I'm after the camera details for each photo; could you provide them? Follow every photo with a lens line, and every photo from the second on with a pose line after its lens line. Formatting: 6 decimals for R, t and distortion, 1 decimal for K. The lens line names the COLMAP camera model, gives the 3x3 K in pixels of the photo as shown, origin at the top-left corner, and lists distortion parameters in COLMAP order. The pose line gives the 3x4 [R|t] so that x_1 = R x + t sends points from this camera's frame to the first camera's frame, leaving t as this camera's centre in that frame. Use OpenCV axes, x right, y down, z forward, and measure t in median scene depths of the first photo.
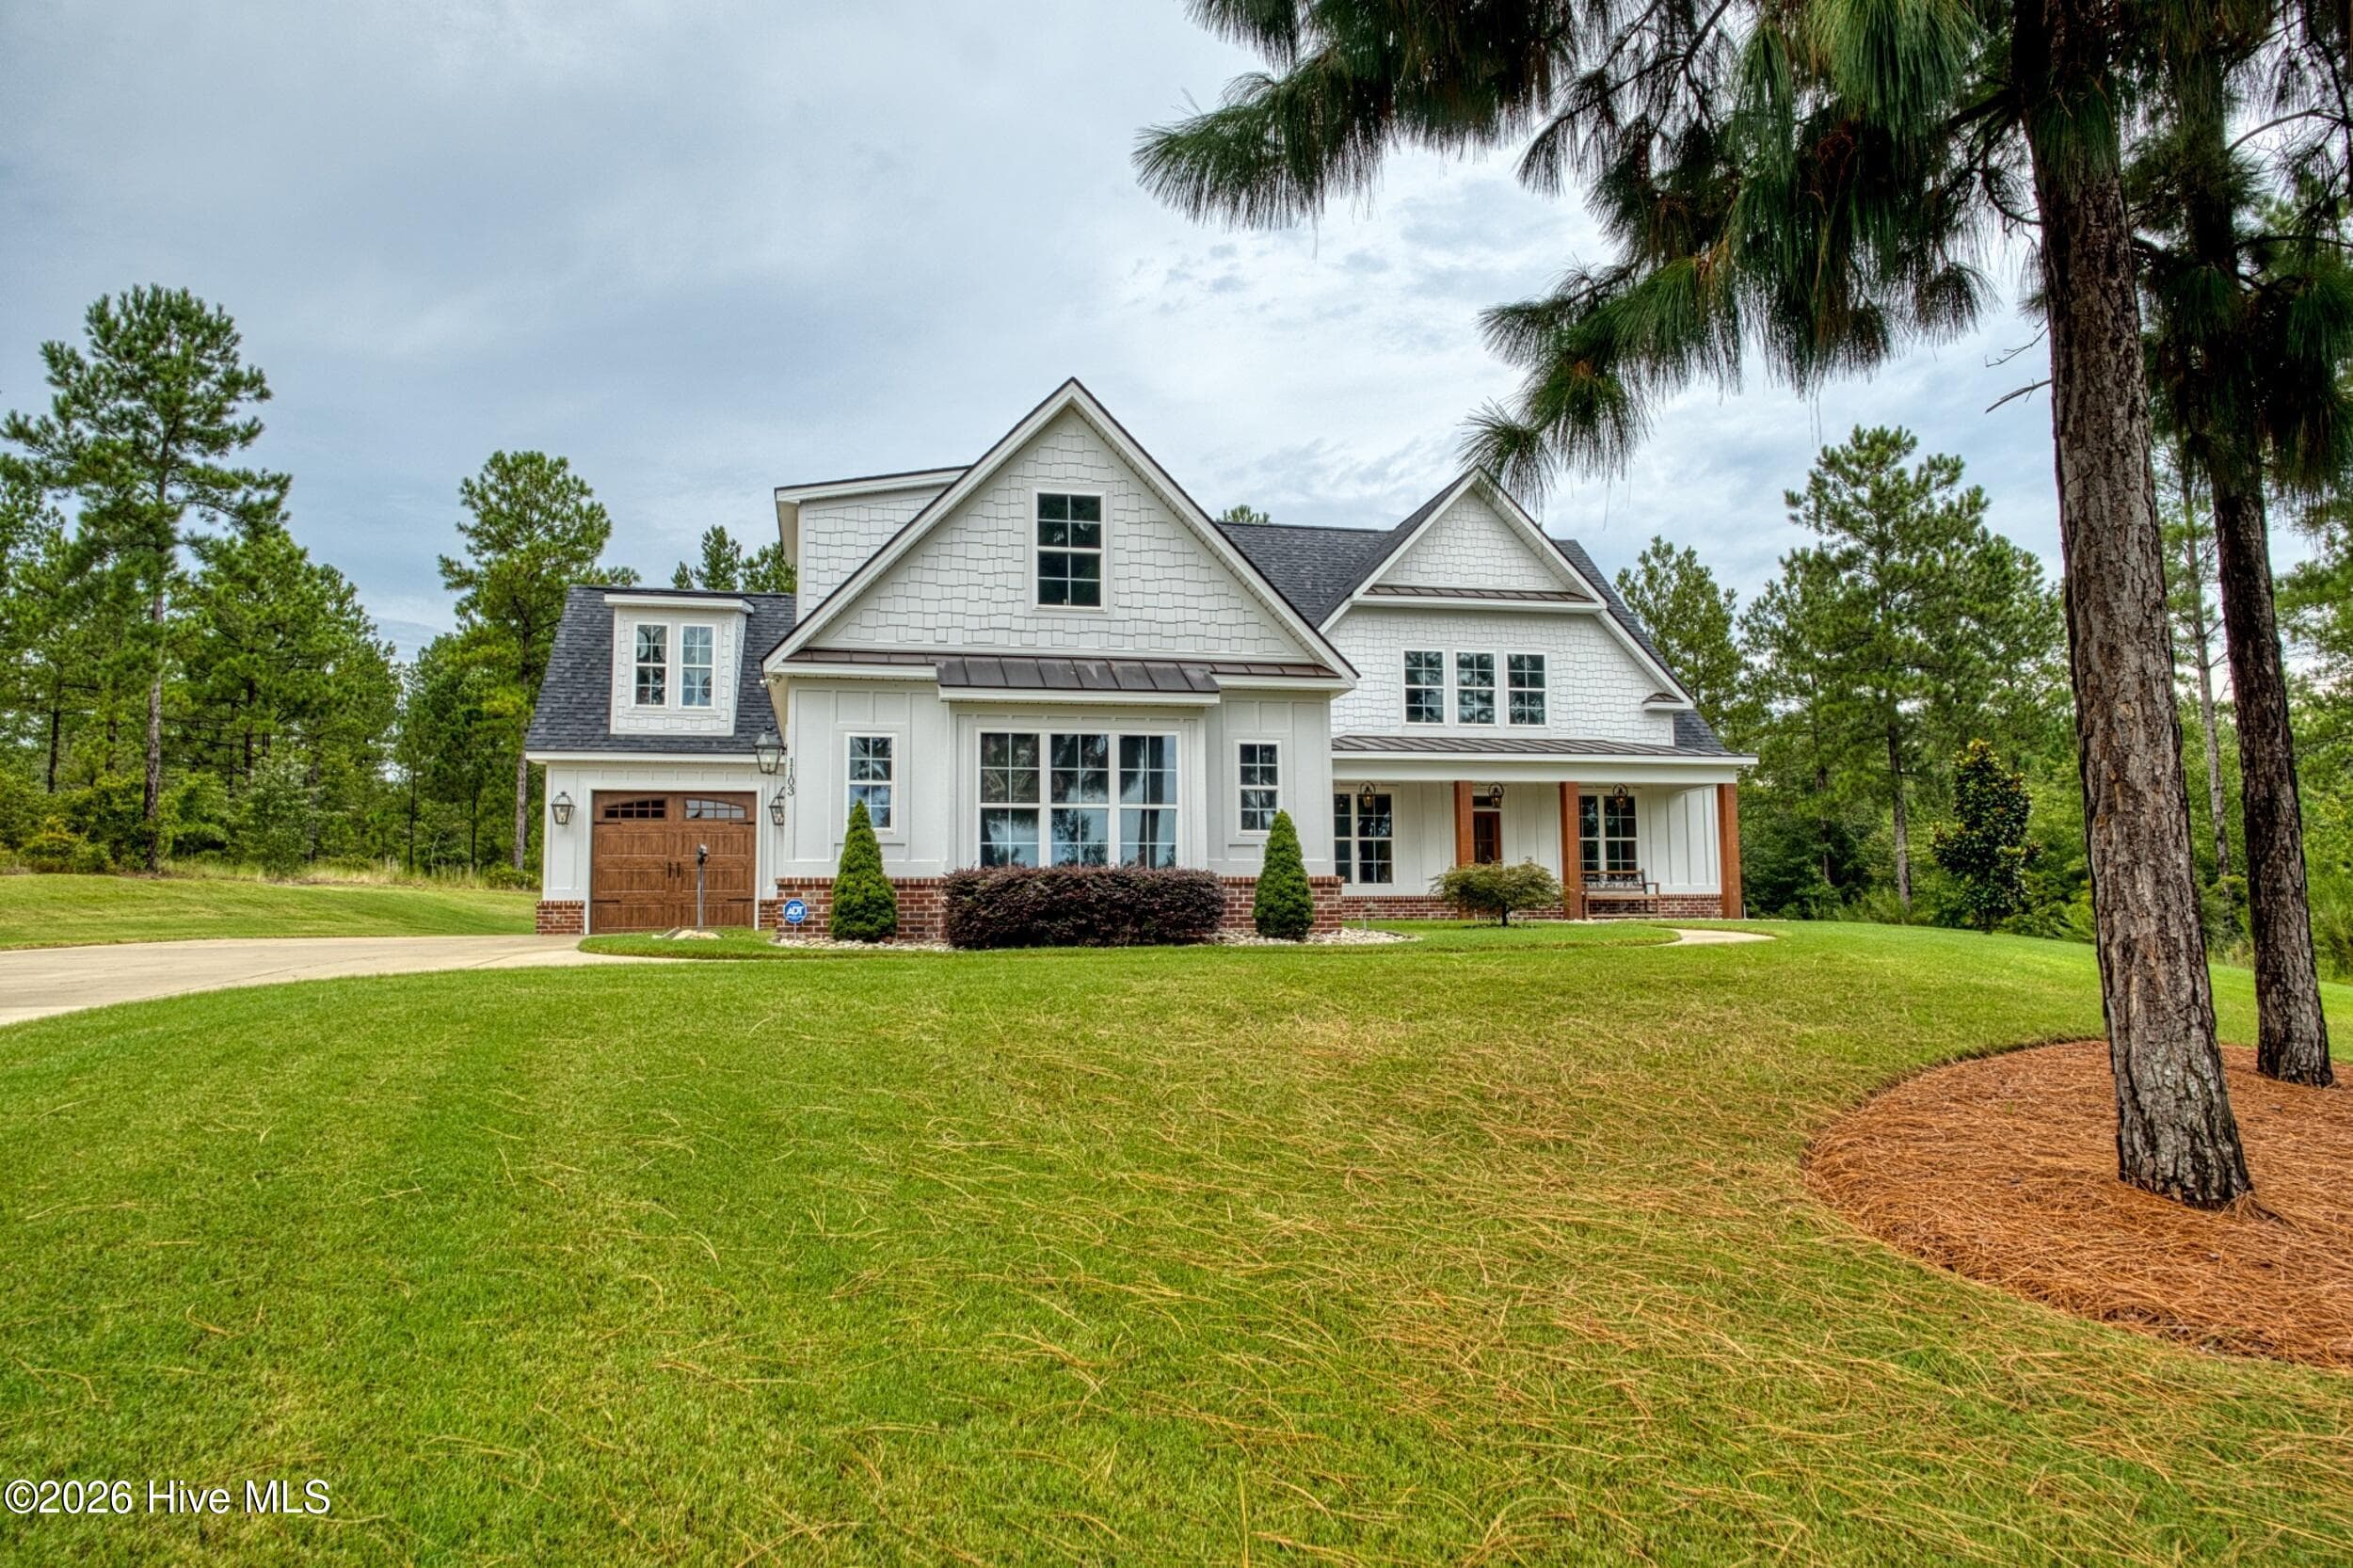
lens RADIAL K [[1474.8, 0, 1176.5], [0, 1474.8, 784.0], [0, 0, 1]] dist [-0.005890, 0.001301]
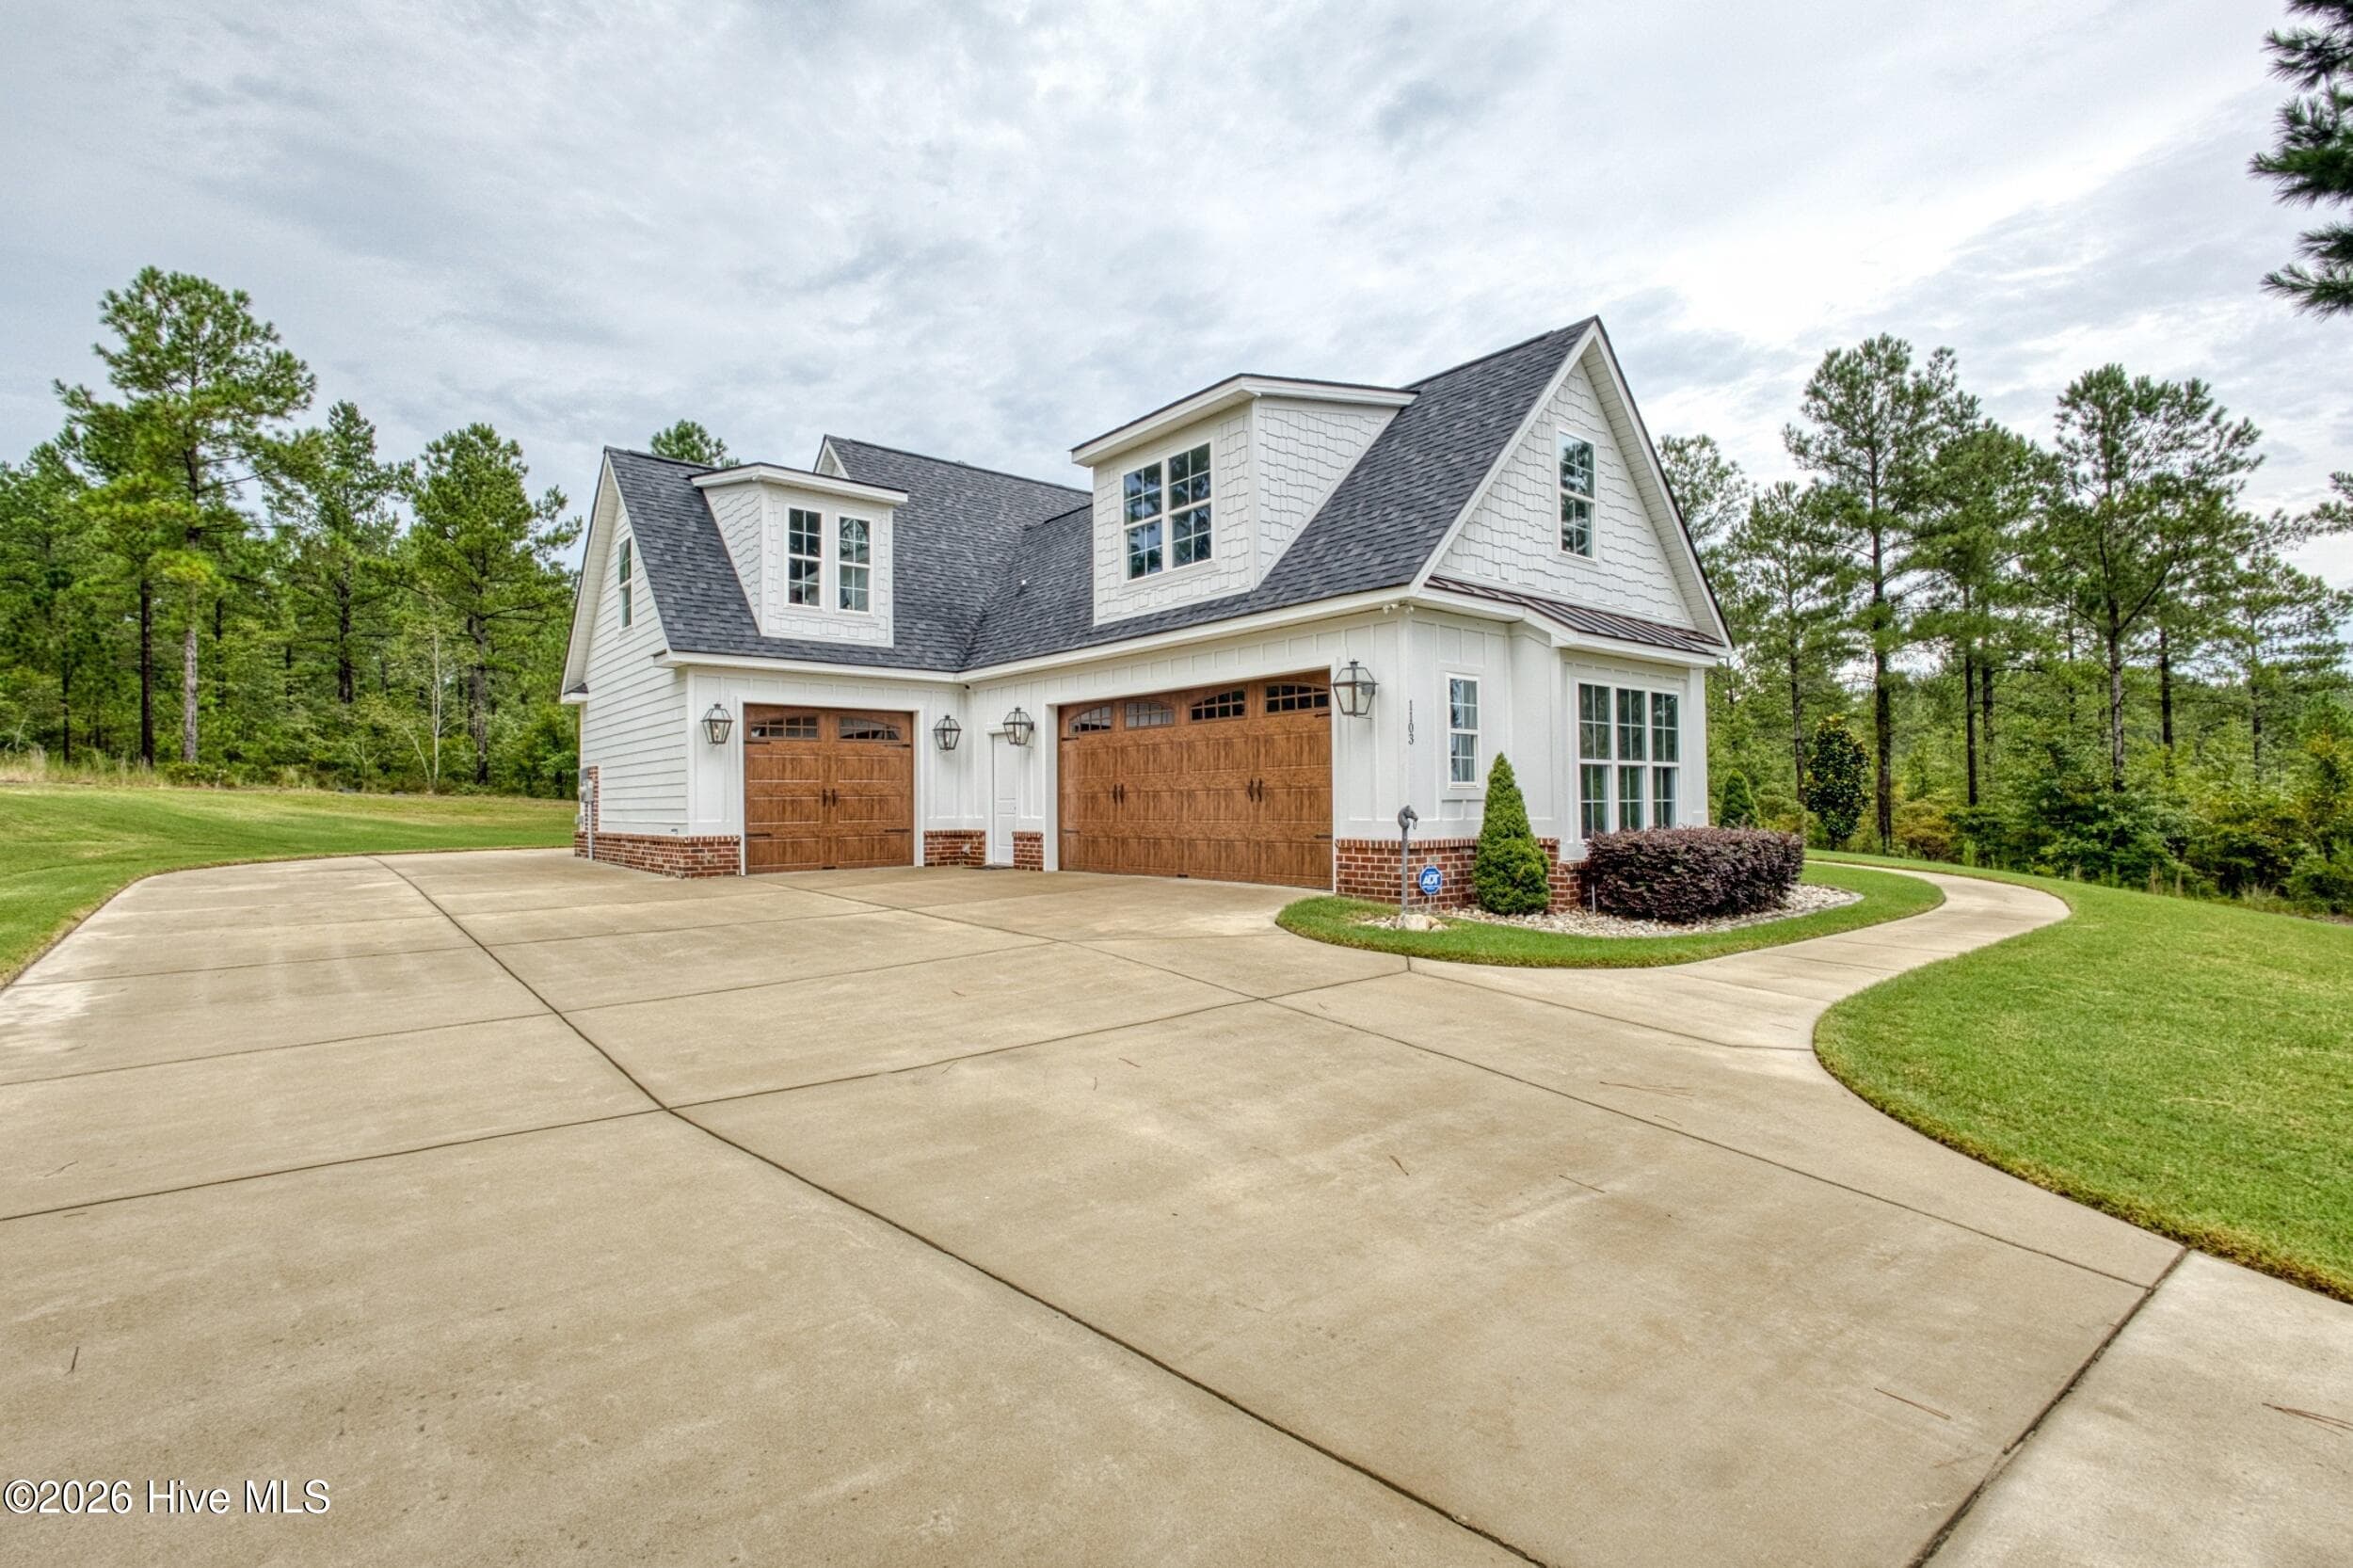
lens RADIAL K [[1083.3, 0, 1176.0], [0, 1083.3, 787.1], [0, 0, 1]] dist [-0.015912, 0.007094]
pose [[0.887947, 0.009660, 0.459845, -0.460415], [-0.048142, 0.996240, 0.072031, -0.004230], [-0.457420, -0.086097, 0.885073, 0.344322]]
